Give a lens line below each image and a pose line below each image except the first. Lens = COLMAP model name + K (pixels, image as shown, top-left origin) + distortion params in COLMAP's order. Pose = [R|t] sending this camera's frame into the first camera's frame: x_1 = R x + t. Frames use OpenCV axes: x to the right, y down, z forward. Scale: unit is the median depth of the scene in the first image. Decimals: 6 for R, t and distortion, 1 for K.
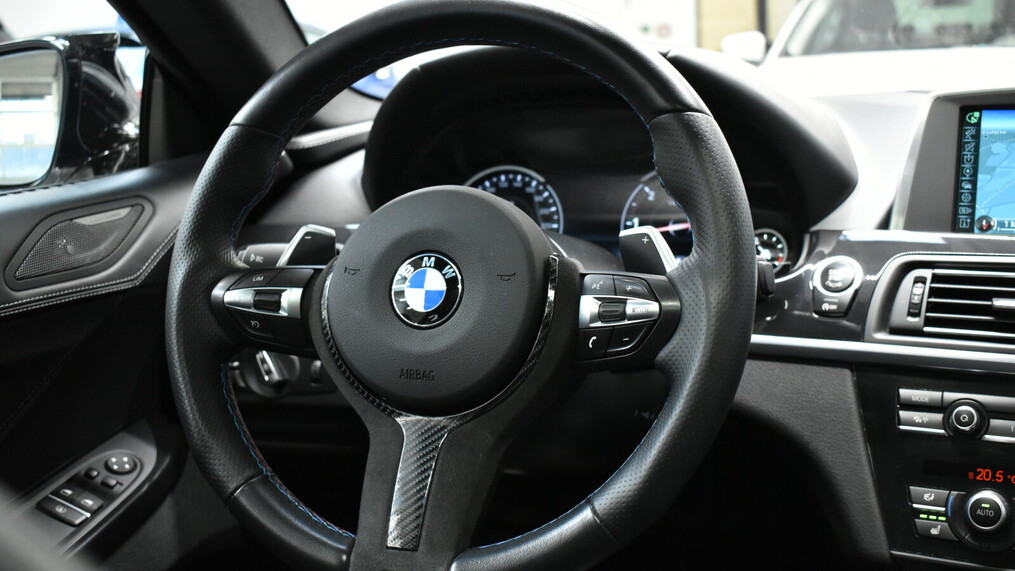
lens RADIAL K [[1216.6, 0, 507.5], [0, 1216.6, 285.5], [0, 0, 1]] dist [-0.064040, 0.019532]
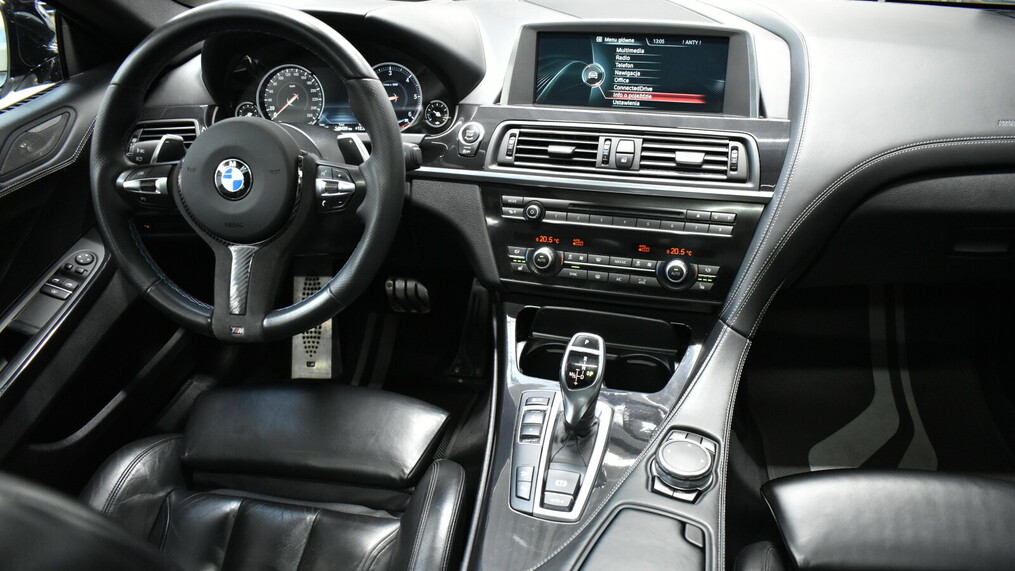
lens RADIAL K [[791.0, 0, 507.5], [0, 791.0, 285.5], [0, 0, 1]] dist [-0.087360, 0.000271]
pose [[0.980969, -0.096357, 0.168568, 0.109190], [0.039110, 0.948435, 0.314551, -0.172748], [-0.190185, -0.301972, 0.934153, -0.210424]]
